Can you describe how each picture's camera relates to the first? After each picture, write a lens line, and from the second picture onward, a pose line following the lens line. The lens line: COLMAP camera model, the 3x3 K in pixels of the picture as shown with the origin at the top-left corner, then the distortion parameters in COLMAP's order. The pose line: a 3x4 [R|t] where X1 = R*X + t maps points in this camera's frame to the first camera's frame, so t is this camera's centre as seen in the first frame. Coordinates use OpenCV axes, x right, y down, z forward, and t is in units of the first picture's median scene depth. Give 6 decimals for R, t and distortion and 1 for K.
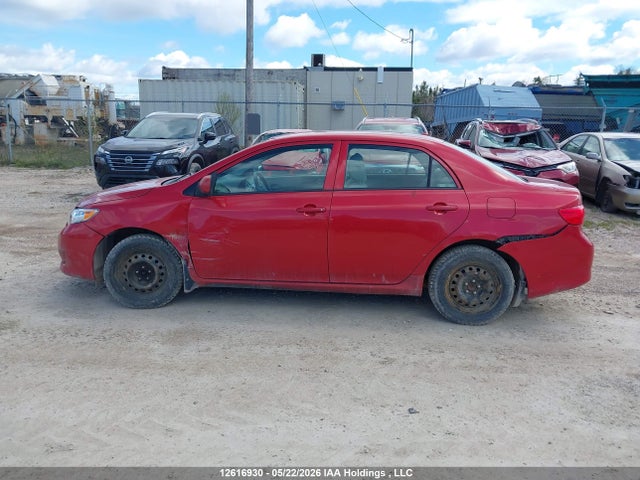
lens RADIAL K [[497.5, 0, 309.3], [0, 497.5, 239.0], [0, 0, 1]] dist [0.042180, -0.047795]
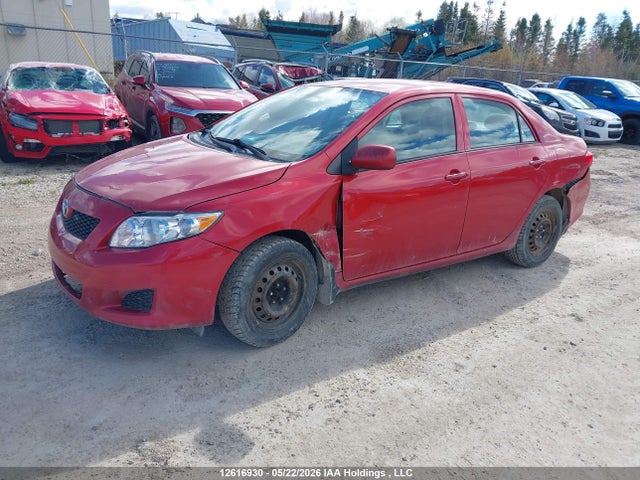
lens RADIAL K [[497.5, 0, 309.3], [0, 497.5, 239.0], [0, 0, 1]] dist [0.042180, -0.047795]
pose [[0.760305, -0.179452, 0.624287, -0.443327], [0.102750, 0.982207, 0.157199, -0.067489], [-0.641389, -0.055373, 0.765215, 0.284009]]
